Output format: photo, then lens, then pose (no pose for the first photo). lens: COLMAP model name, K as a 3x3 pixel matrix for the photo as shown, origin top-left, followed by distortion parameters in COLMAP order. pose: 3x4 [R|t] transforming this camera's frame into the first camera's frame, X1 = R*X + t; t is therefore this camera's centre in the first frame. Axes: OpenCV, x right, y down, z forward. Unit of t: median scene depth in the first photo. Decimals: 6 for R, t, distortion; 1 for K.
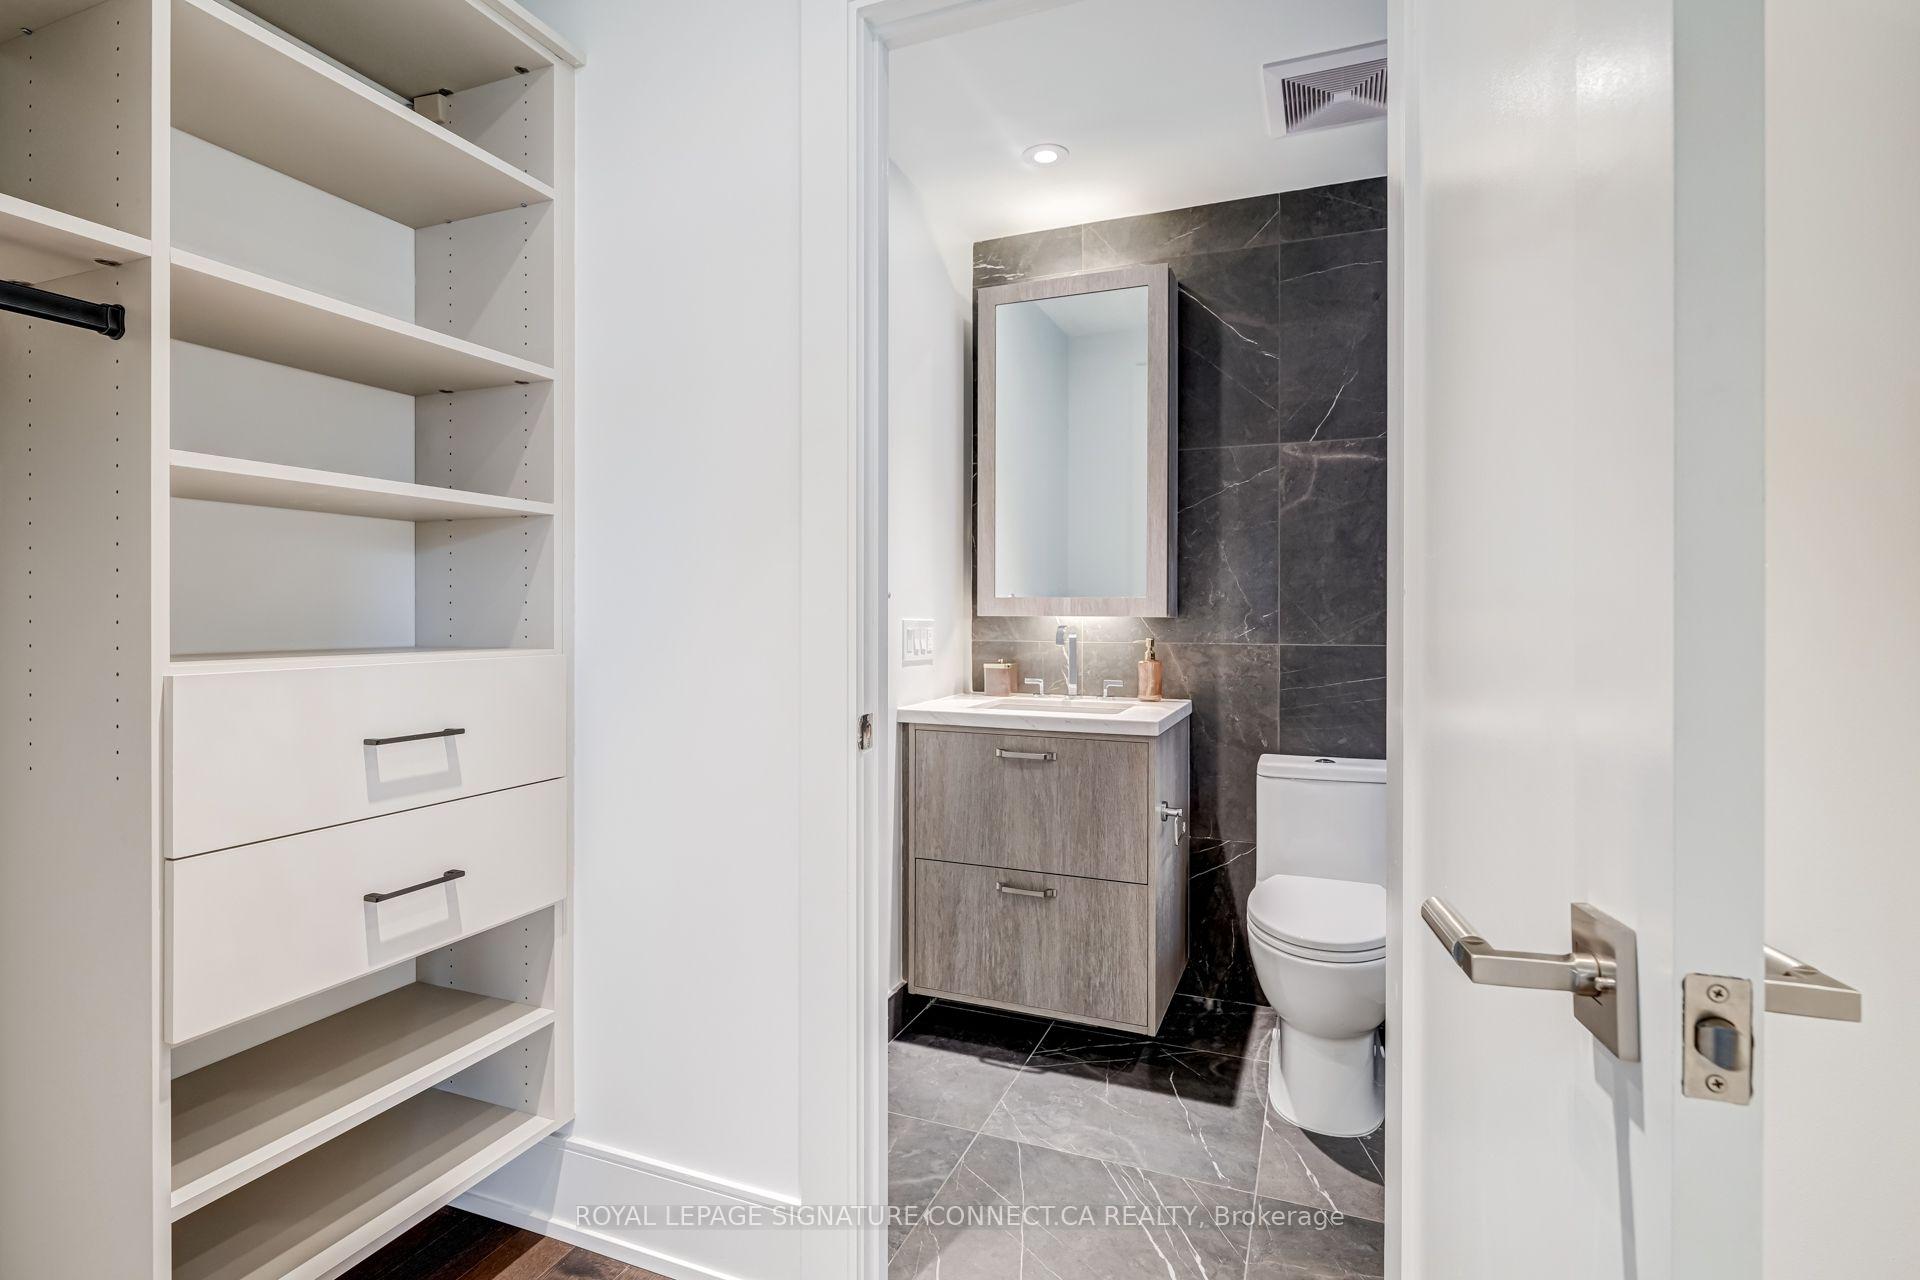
lens RADIAL K [[941.7, 0, 958.7], [0, 941.7, 613.1], [0, 0, 1]] dist [-0.004362, -0.000583]
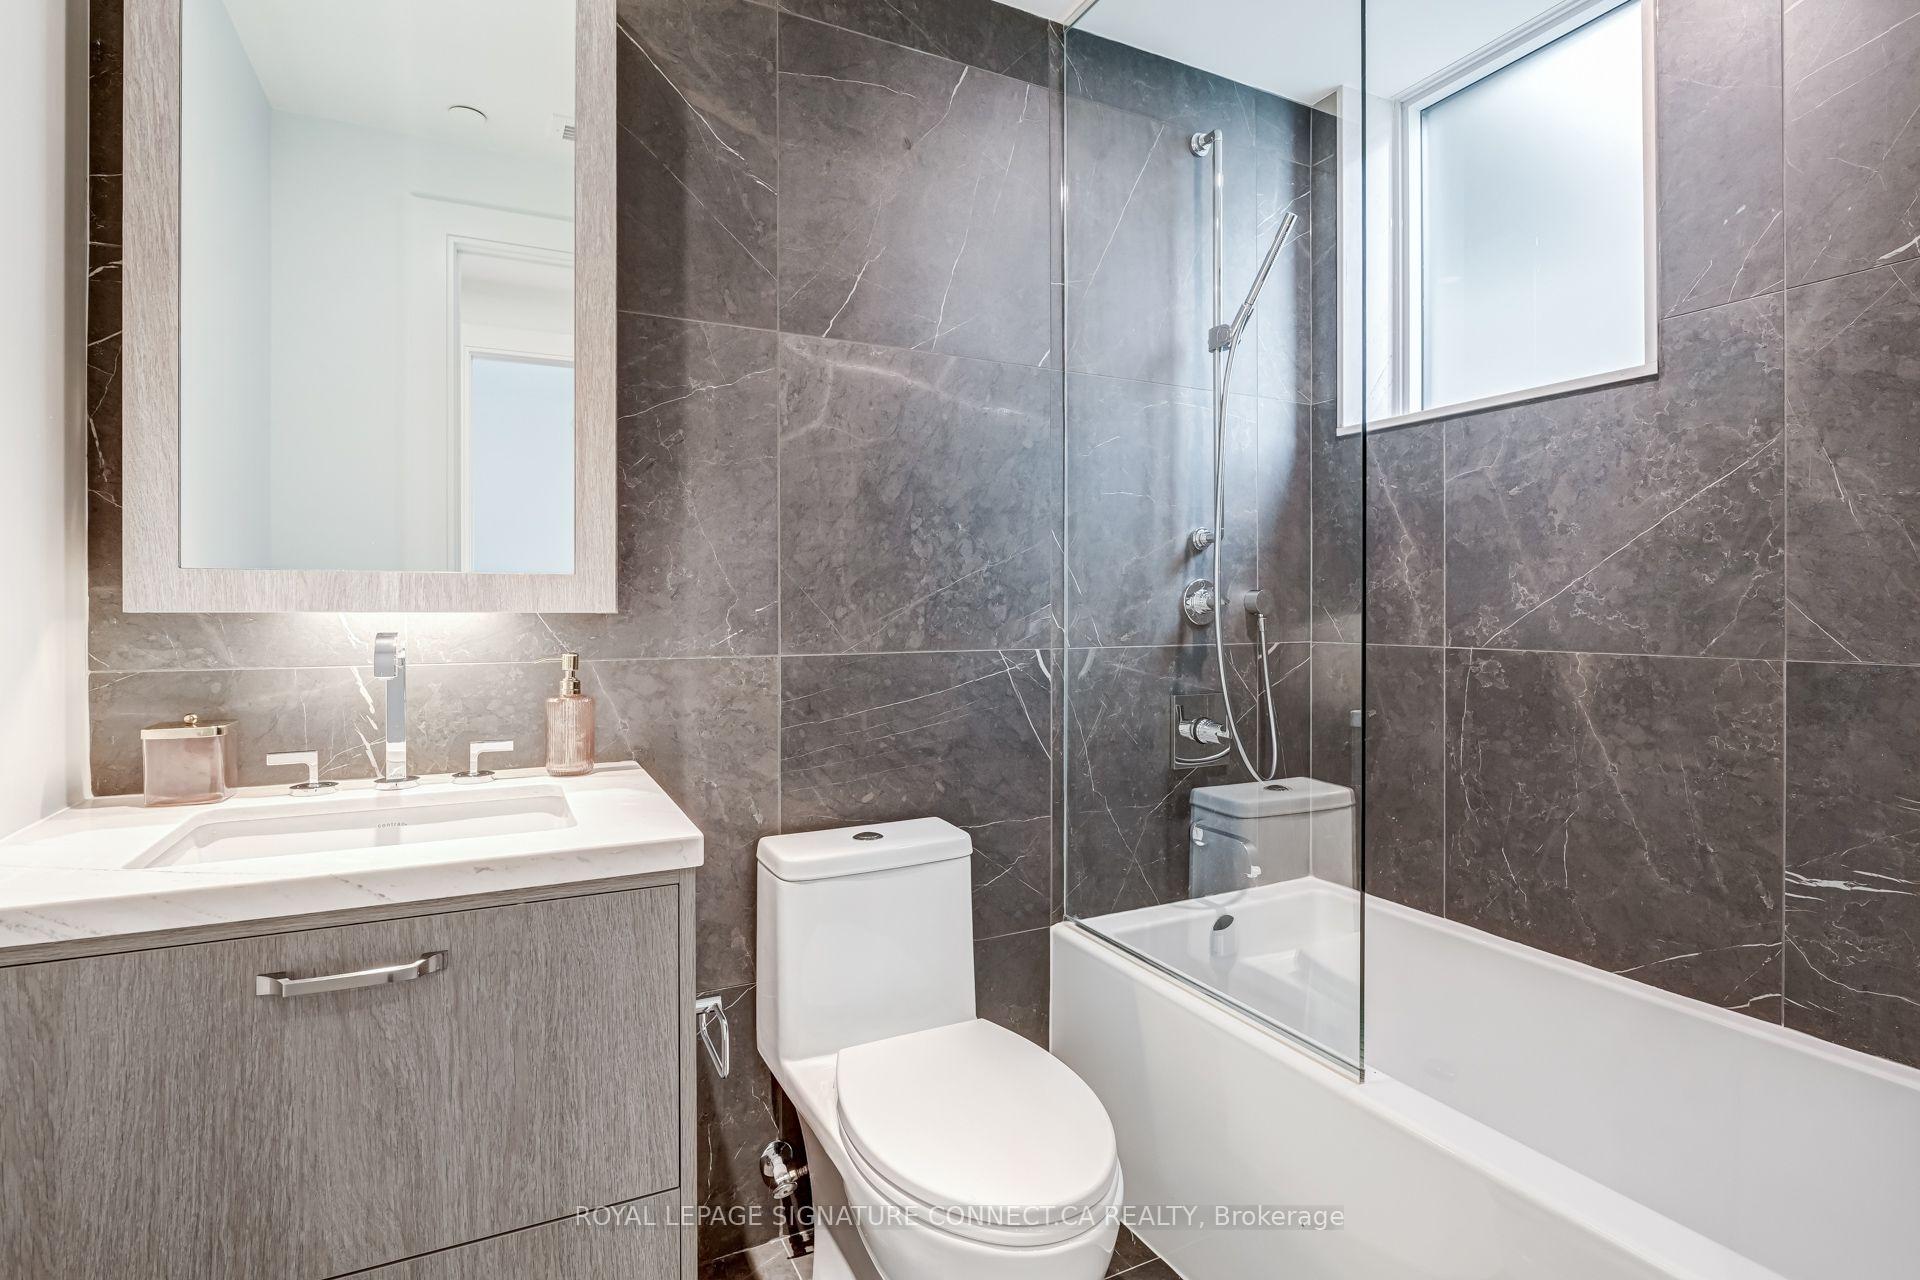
lens RADIAL K [[941.7, 0, 958.7], [0, 941.7, 613.1], [0, 0, 1]] dist [-0.004362, -0.000583]
pose [[0.663314, -0.005718, 0.748320, -0.045184], [0.002440, 0.999982, 0.005478, 0.001987], [-0.748338, -0.001807, 0.663316, 0.494765]]
